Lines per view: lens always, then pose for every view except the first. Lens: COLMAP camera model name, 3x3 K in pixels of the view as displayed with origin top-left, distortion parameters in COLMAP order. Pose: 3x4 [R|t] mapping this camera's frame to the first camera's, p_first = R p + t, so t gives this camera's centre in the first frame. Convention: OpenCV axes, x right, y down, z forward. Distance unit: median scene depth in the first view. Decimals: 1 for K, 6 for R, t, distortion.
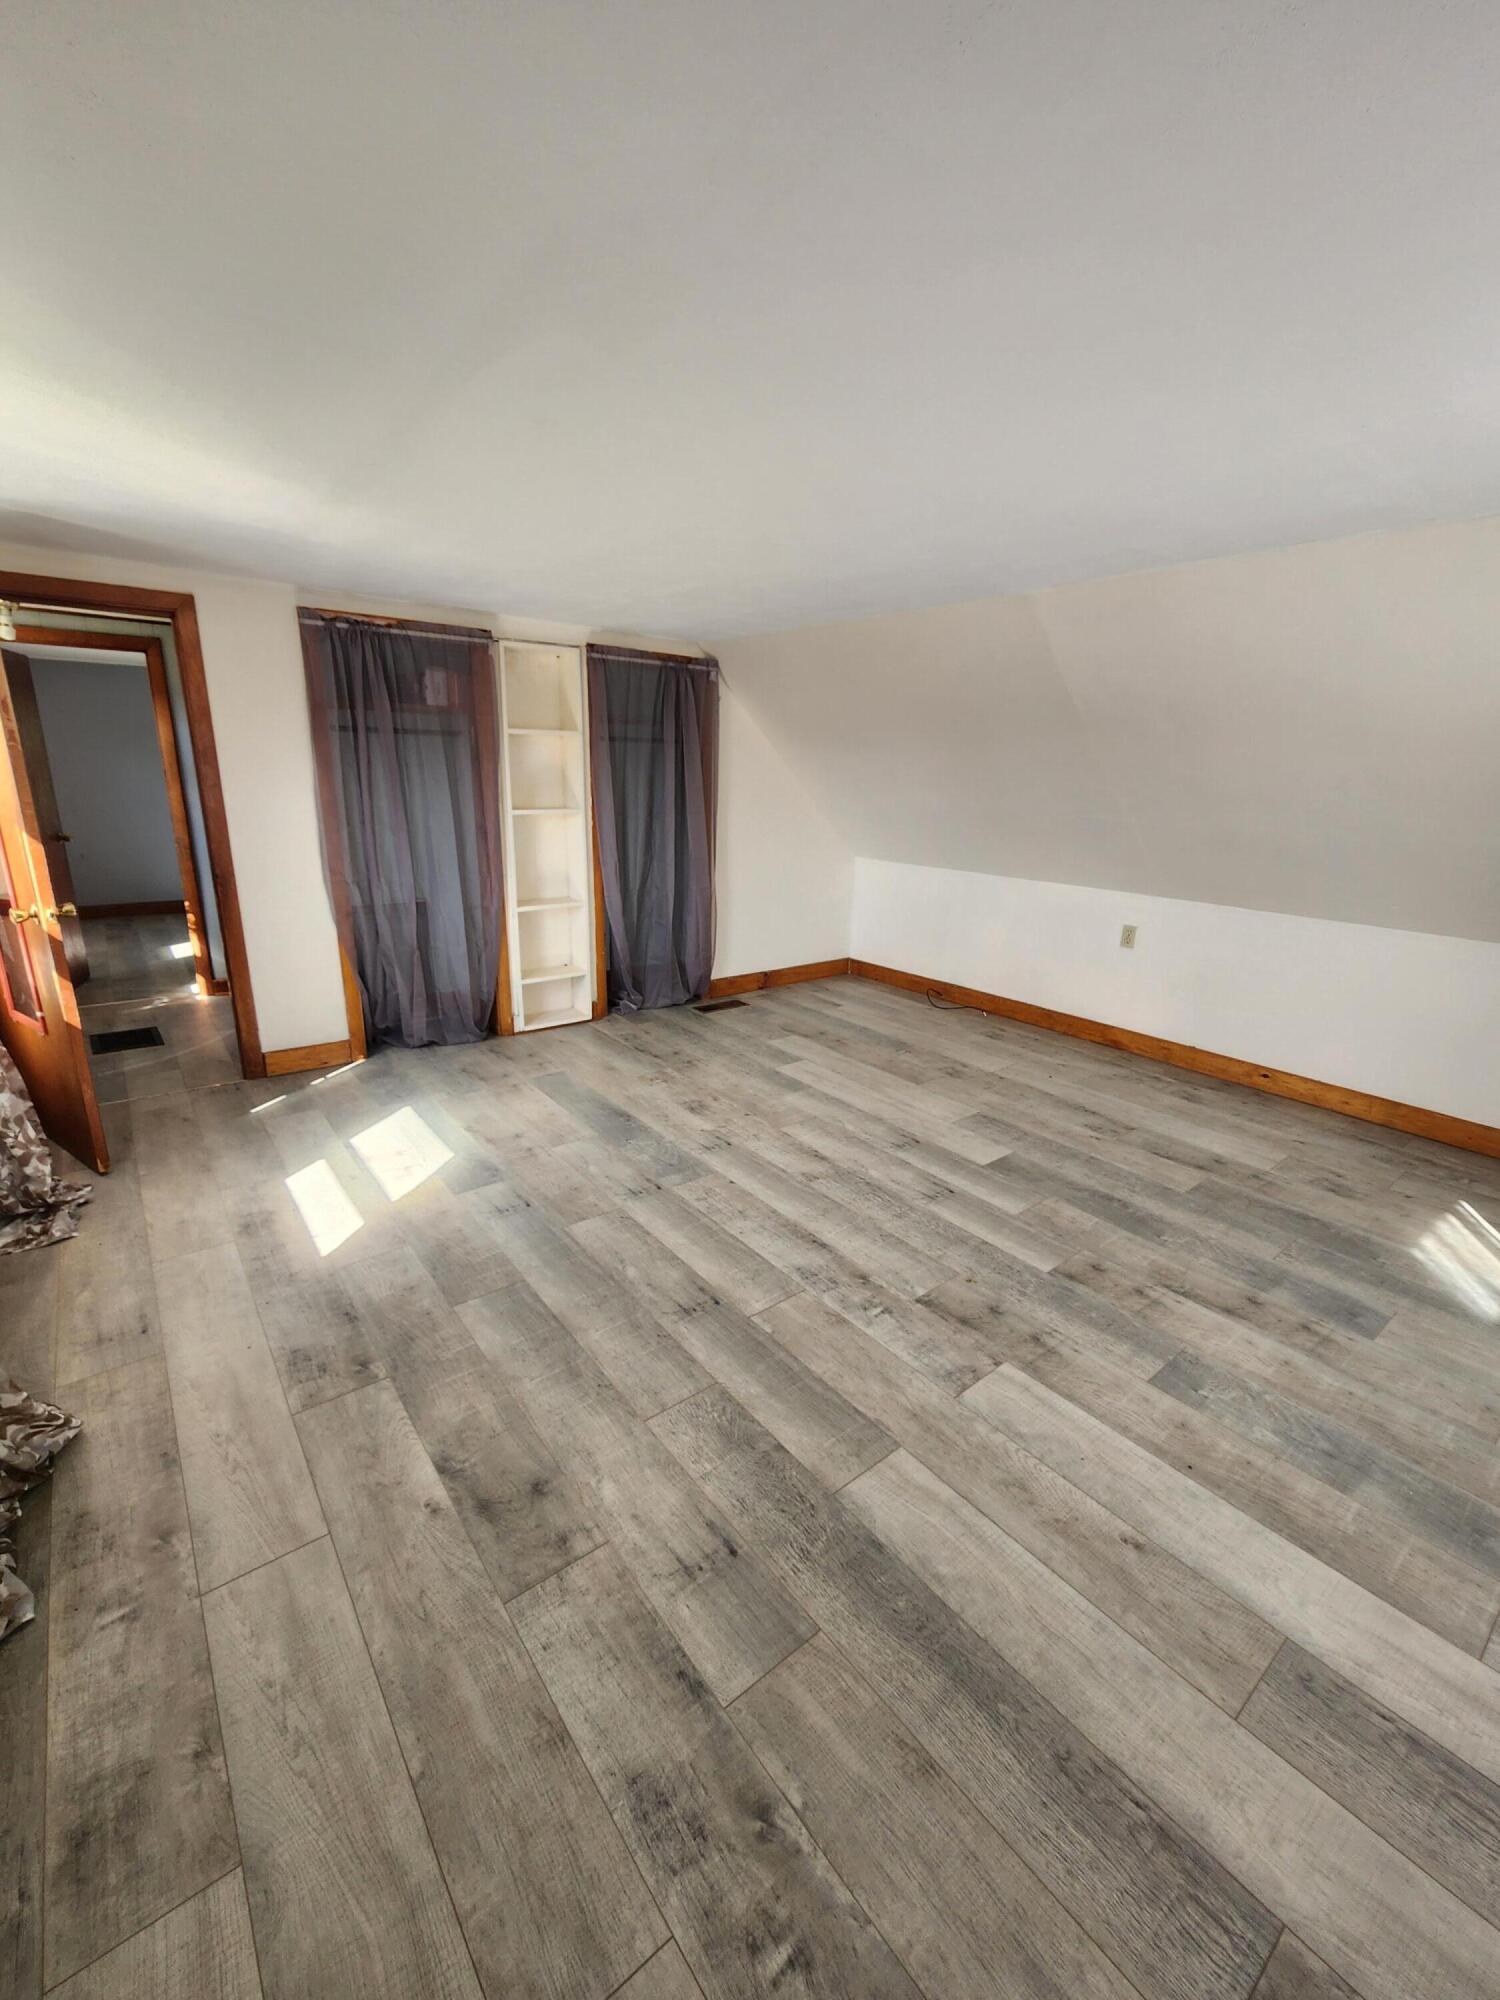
lens RADIAL K [[815.7, 0, 750.0], [0, 815.7, 1000.0], [0, 0, 1]] dist [-0.006823, 0.003916]
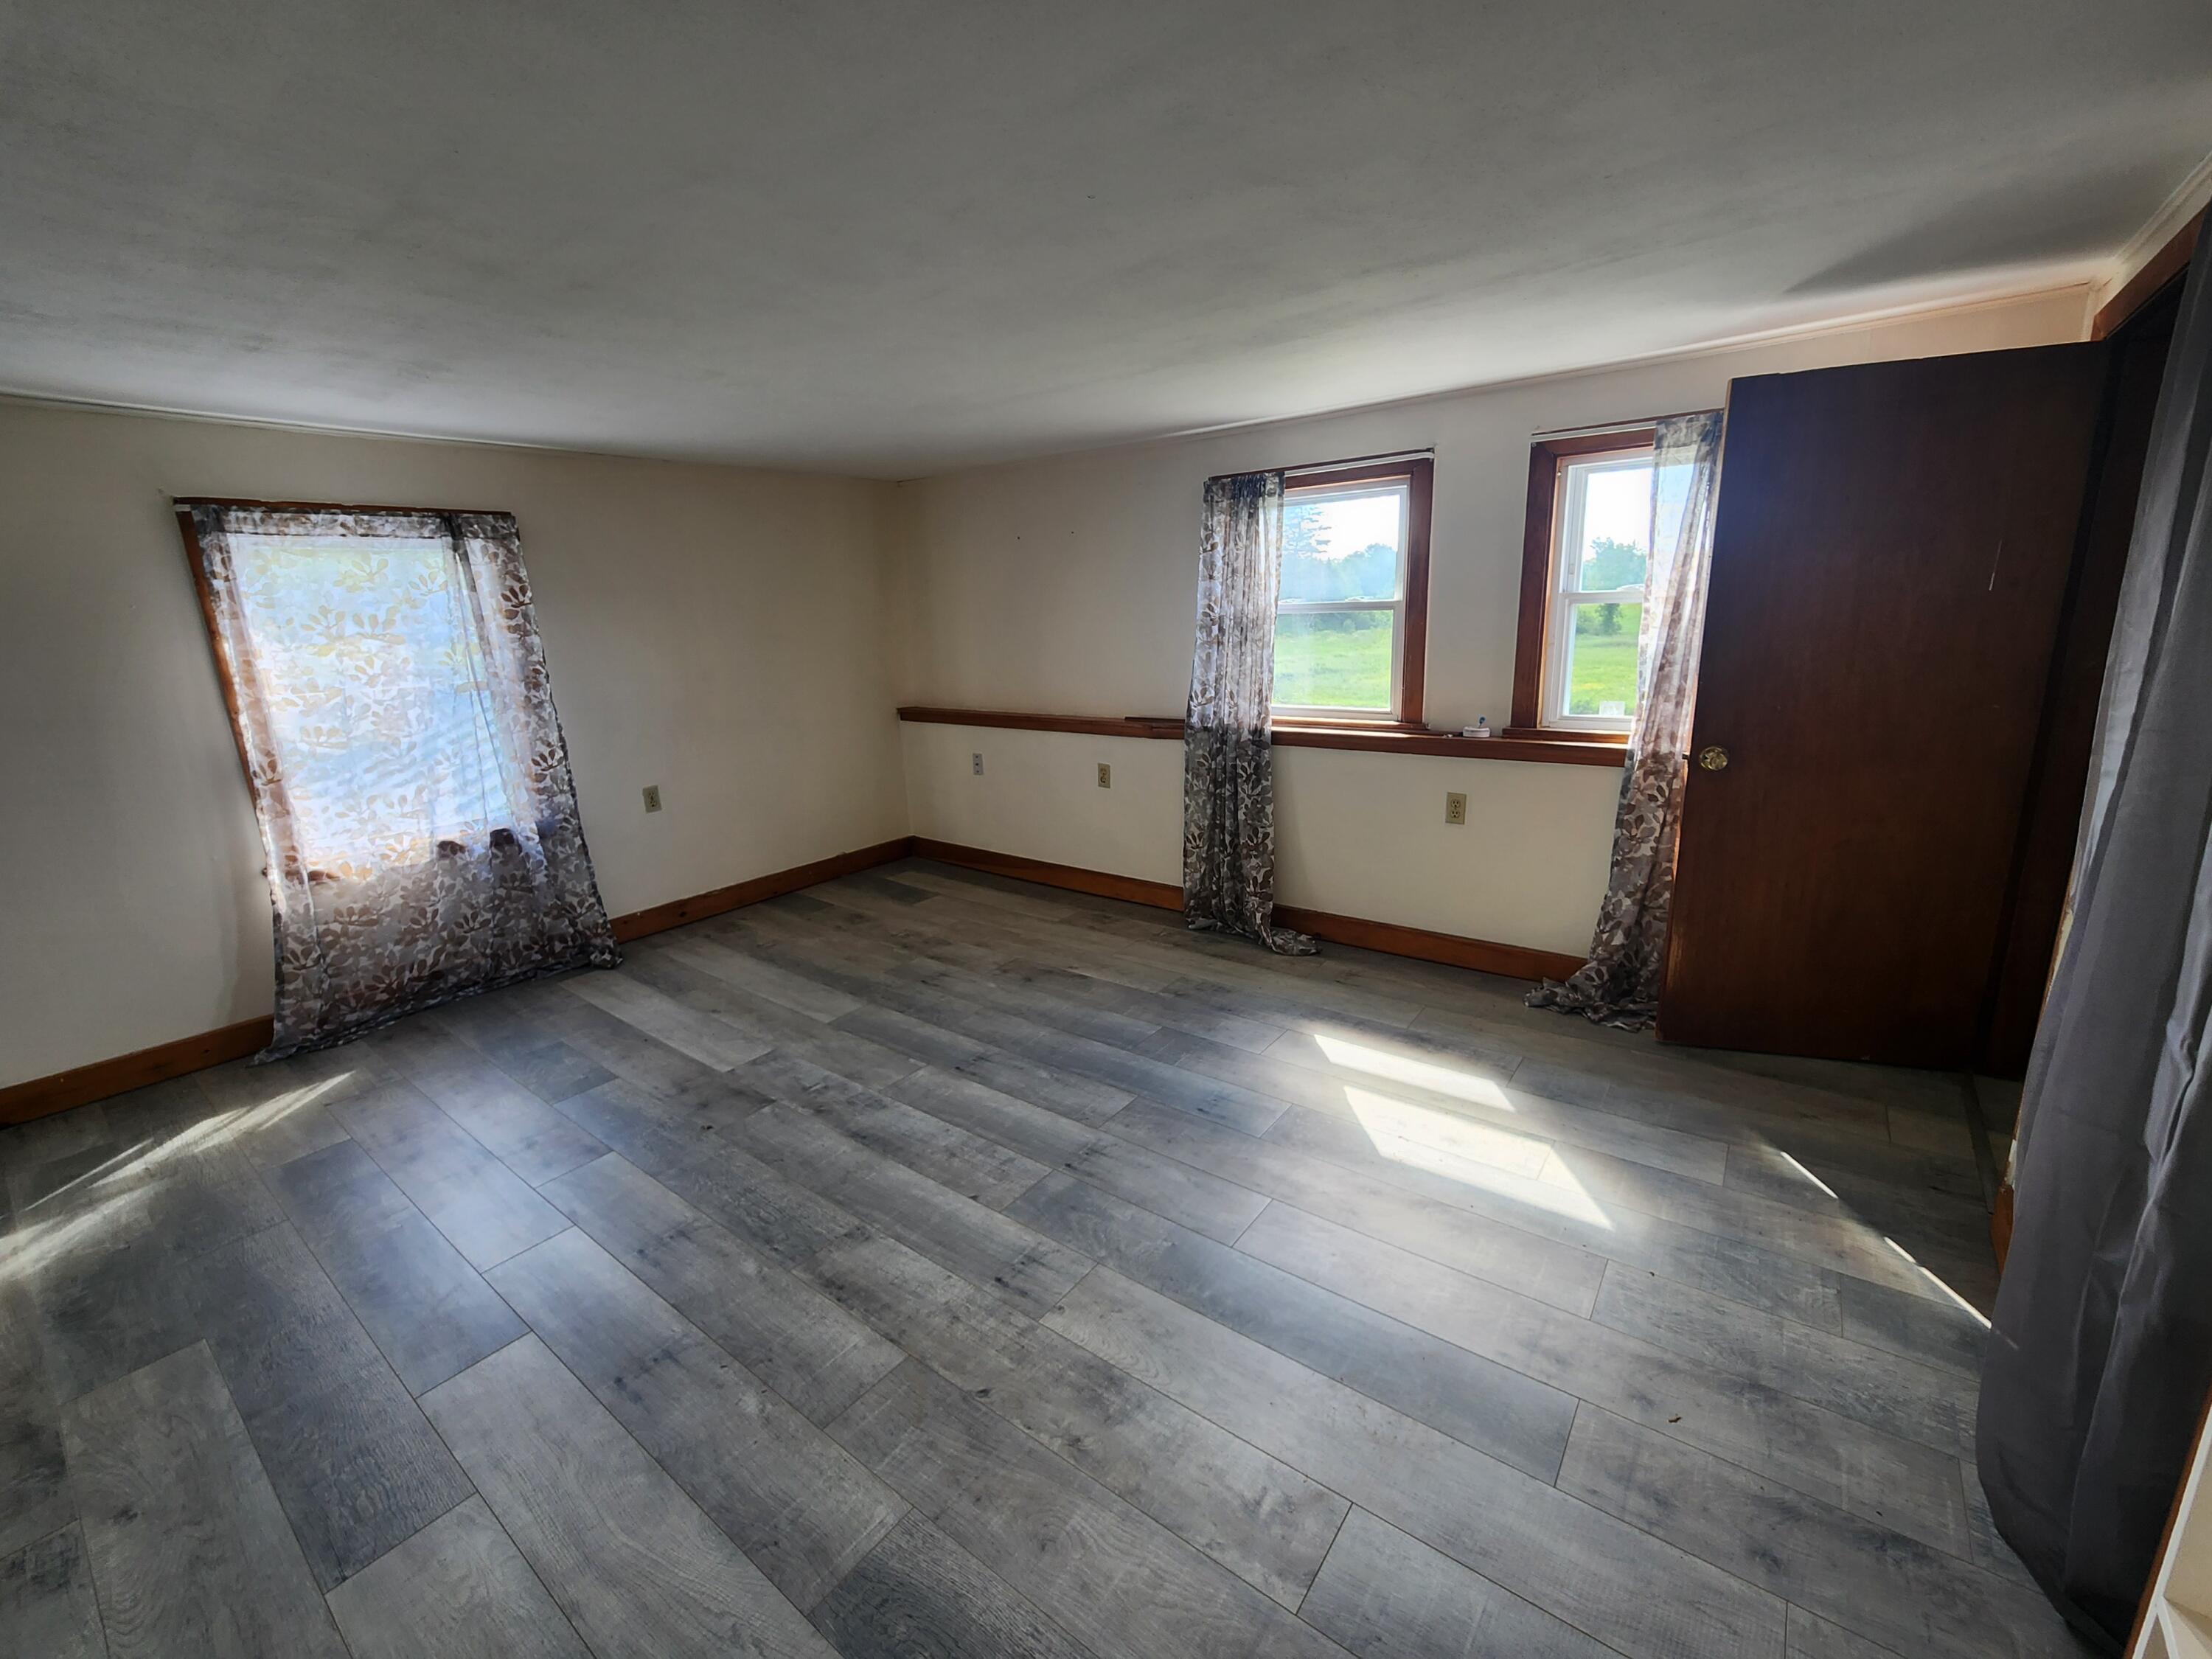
lens RADIAL K [[902.1, 0, 1101.8], [0, 902.1, 824.4], [0, 0, 1]] dist [-0.006823, 0.003916]
pose [[-0.967401, 0.075892, -0.241611, 0.044239], [-0.050727, 0.876638, 0.478469, -0.553433], [0.248117, 0.475127, -0.844211, 1.951852]]
